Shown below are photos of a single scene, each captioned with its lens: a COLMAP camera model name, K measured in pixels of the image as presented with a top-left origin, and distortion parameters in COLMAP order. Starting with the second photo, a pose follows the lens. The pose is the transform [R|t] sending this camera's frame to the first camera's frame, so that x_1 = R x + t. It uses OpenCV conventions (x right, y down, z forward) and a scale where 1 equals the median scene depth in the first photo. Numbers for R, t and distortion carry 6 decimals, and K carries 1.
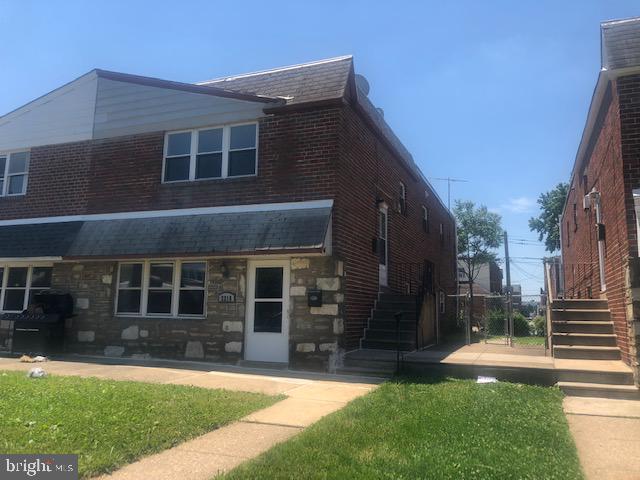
lens RADIAL K [[521.5, 0, 319.4], [0, 521.5, 249.6], [0, 0, 1]] dist [0.085993, -0.097860]
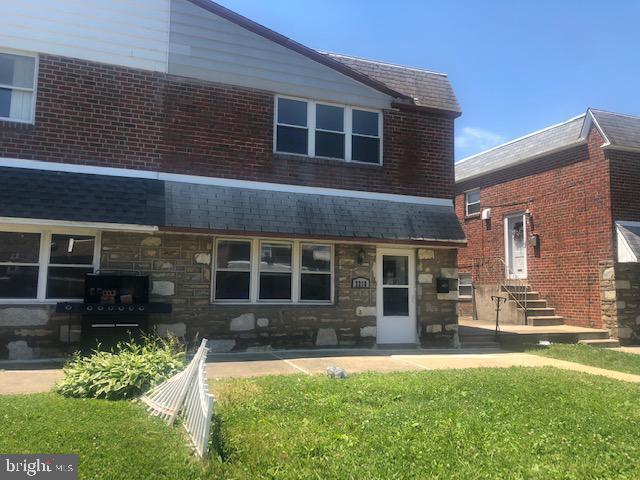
lens RADIAL K [[521.5, 0, 319.4], [0, 521.5, 249.6], [0, 0, 1]] dist [0.085993, -0.097860]
pose [[0.725308, 0.046255, 0.686869, -0.900742], [-0.081452, 0.996498, 0.018905, 0.014182], [-0.683589, -0.069659, 0.726535, 0.321437]]
